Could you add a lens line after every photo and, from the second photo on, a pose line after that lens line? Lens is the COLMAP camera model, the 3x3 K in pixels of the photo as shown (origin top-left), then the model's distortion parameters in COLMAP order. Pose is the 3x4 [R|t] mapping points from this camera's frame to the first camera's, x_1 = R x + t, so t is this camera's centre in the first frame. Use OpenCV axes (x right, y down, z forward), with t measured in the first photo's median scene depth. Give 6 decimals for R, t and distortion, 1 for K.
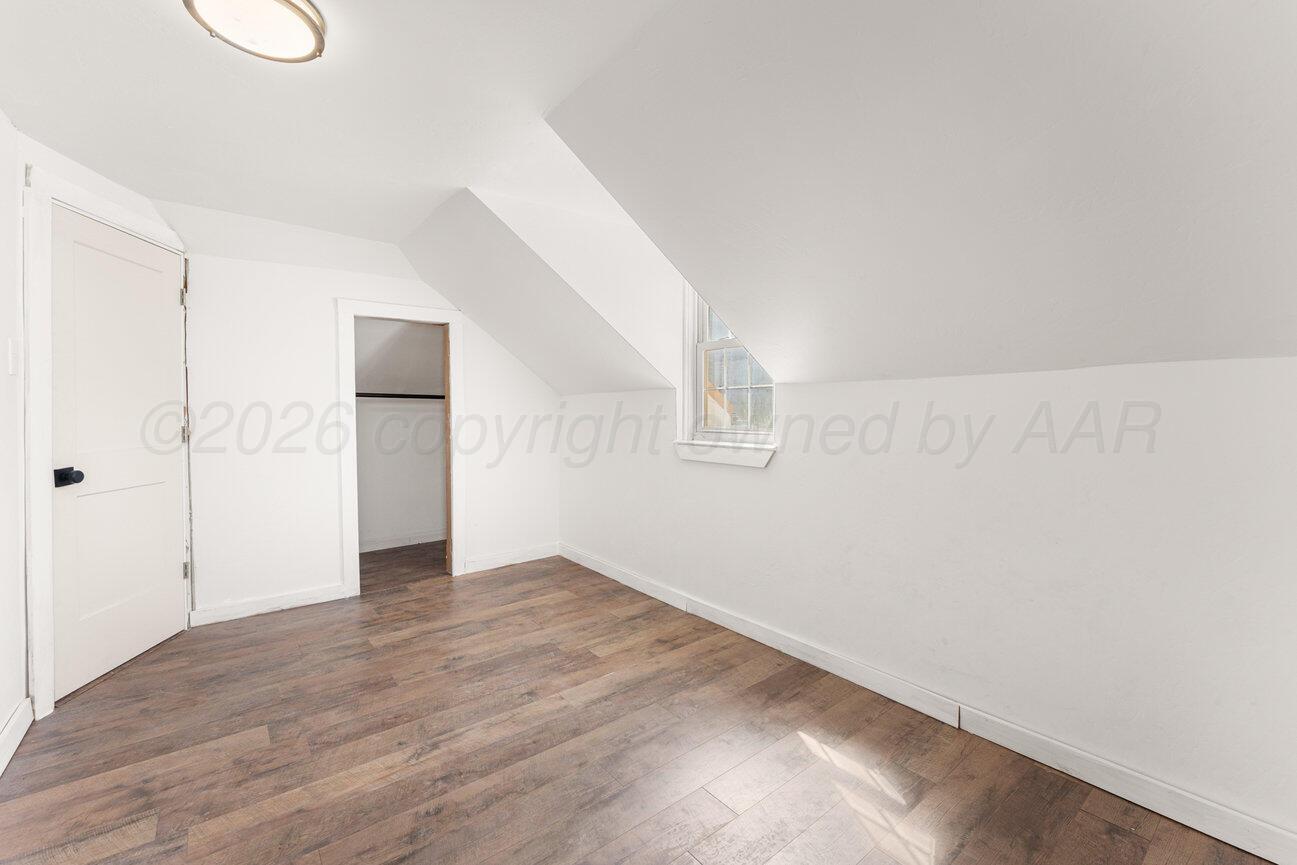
lens RADIAL K [[535.1, 0, 644.0], [0, 535.1, 432.5], [0, 0, 1]] dist [0.001322, -0.000120]
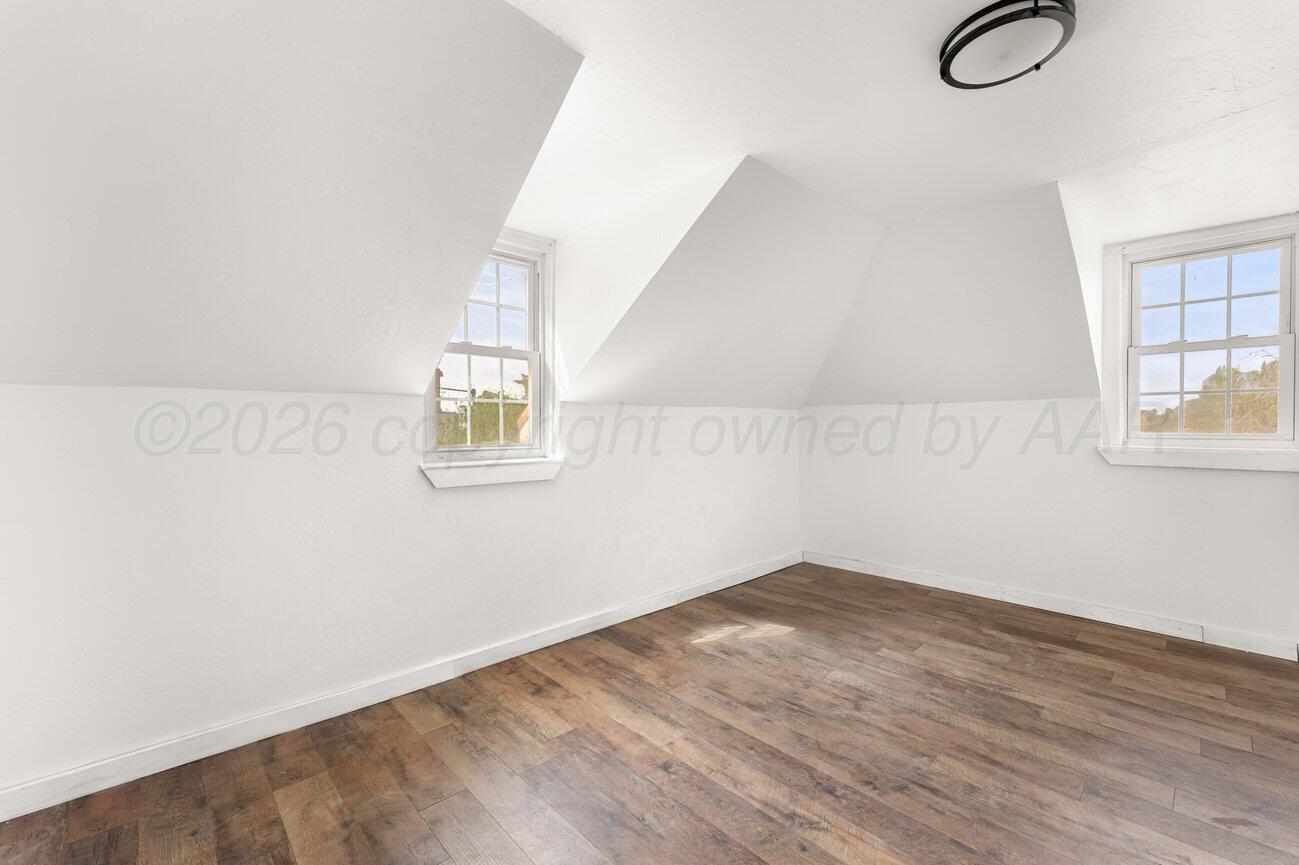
lens RADIAL K [[536.0, 0, 645.0], [0, 536.0, 432.5], [0, 0, 1]] dist [0.001322, -0.000120]
pose [[-0.079911, -0.011327, 0.996738, -1.084862], [0.039508, 0.999114, 0.014521, -0.043786], [-0.996019, 0.040539, -0.079393, 1.135566]]
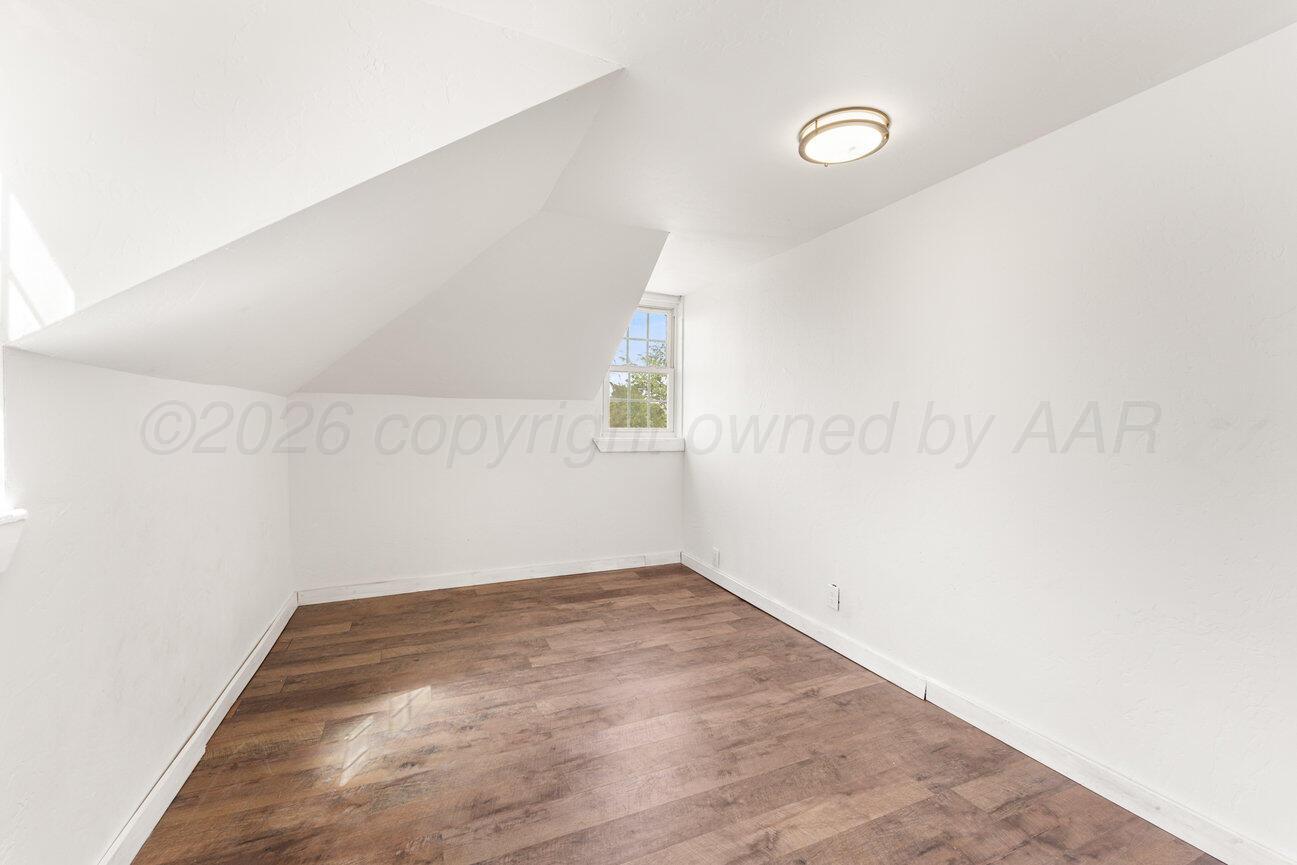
lens RADIAL K [[530.9, 0, 646.9], [0, 530.9, 408.2], [0, 0, 1]] dist [0.000731, -0.000440]
pose [[-0.968754, -0.003346, 0.248001, -0.380946], [-0.000701, 0.999942, 0.010756, -0.066353], [-0.248023, 0.010246, -0.968700, 1.593292]]
